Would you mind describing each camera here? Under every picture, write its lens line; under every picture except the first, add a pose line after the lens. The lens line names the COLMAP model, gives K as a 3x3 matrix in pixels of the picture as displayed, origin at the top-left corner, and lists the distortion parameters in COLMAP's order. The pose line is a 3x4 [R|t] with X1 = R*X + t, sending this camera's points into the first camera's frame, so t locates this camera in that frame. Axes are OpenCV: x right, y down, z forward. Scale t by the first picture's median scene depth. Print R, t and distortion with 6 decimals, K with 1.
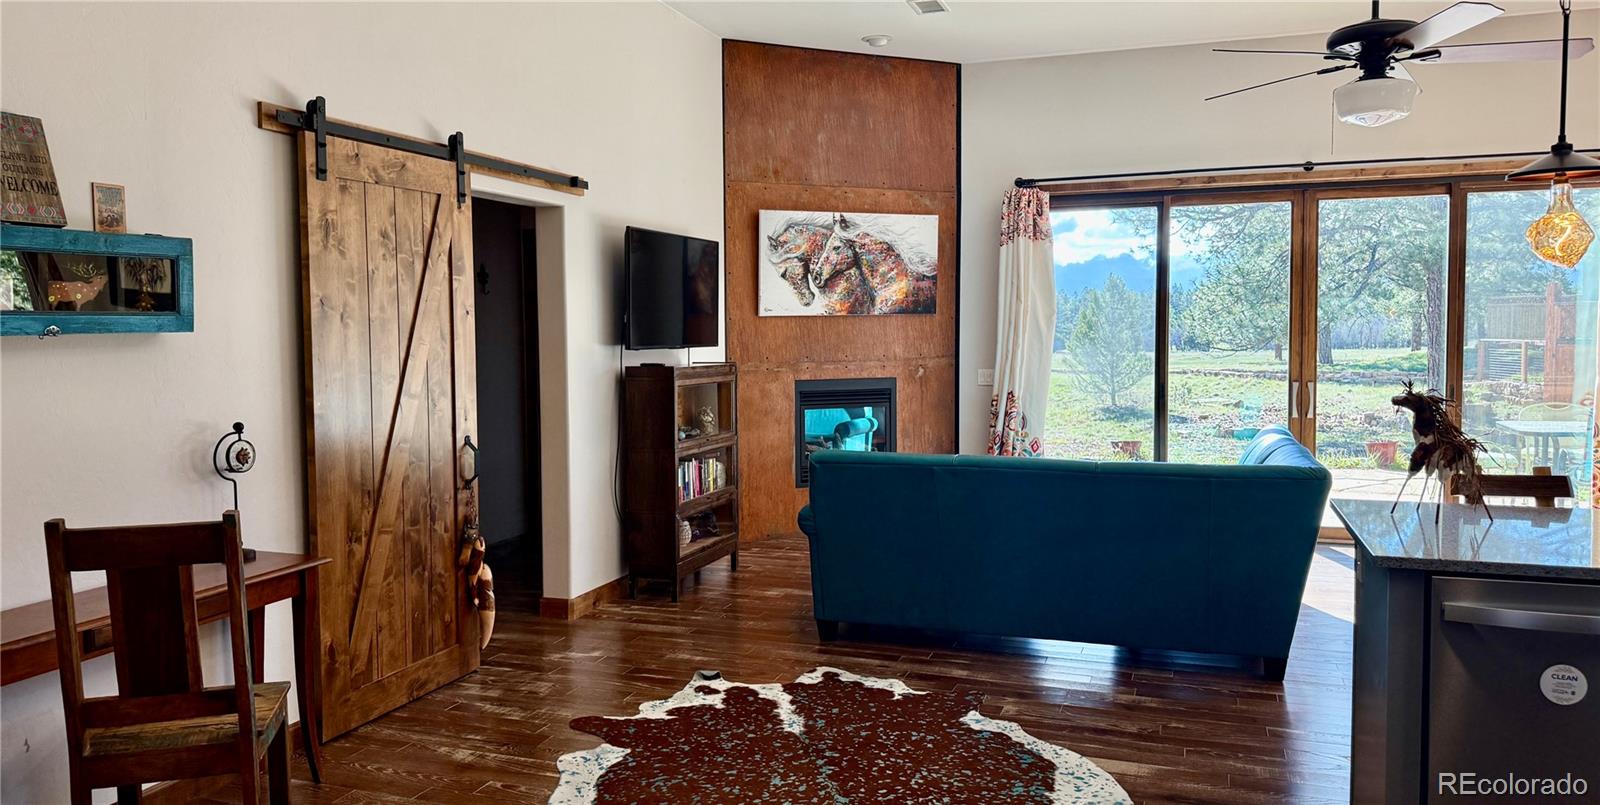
lens RADIAL K [[1072.2, 0, 800.0], [0, 1072.2, 402.5], [0, 0, 1]] dist [0.000460, -0.000608]
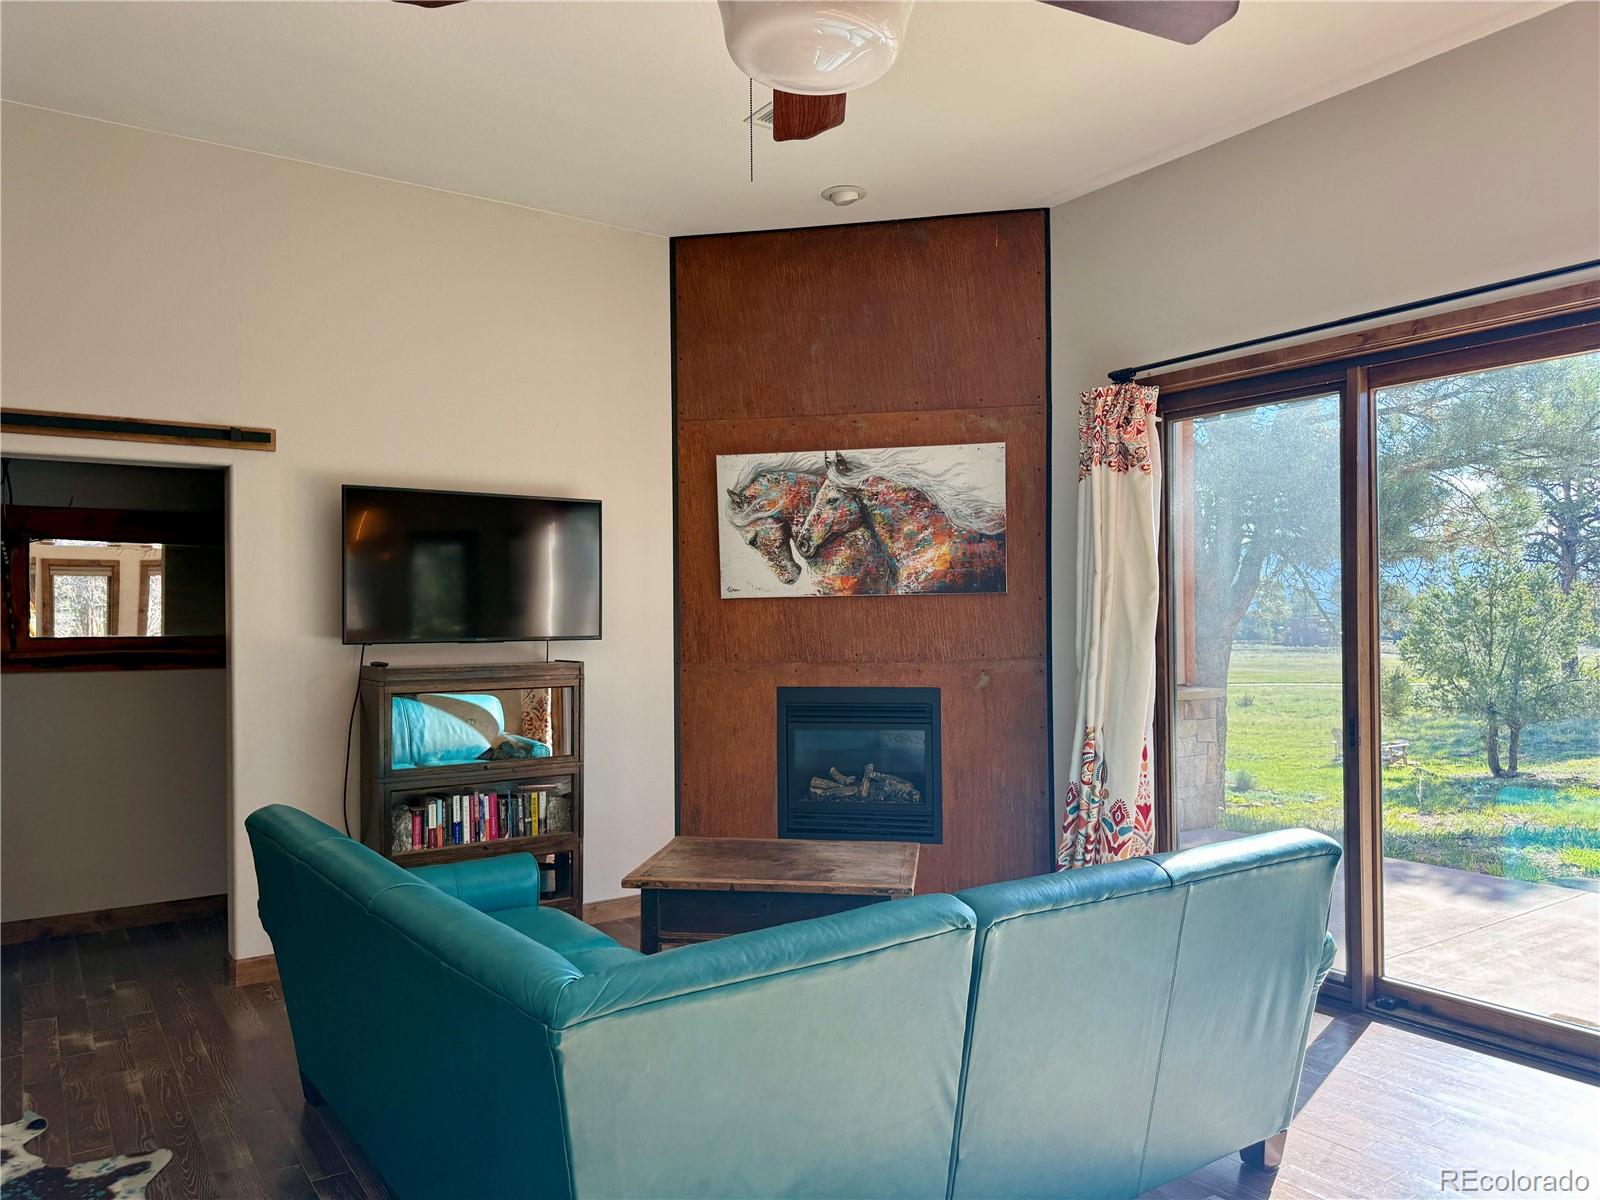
lens RADIAL K [[1139.6, 0, 800.0], [0, 1139.6, 600.0], [0, 0, 1]] dist [0.043793, -0.006568]
pose [[0.814729, -0.004753, -0.579822, 0.448897], [-0.037193, 0.997479, -0.060438, -0.033112], [0.578647, 0.070806, 0.812498, 0.383592]]
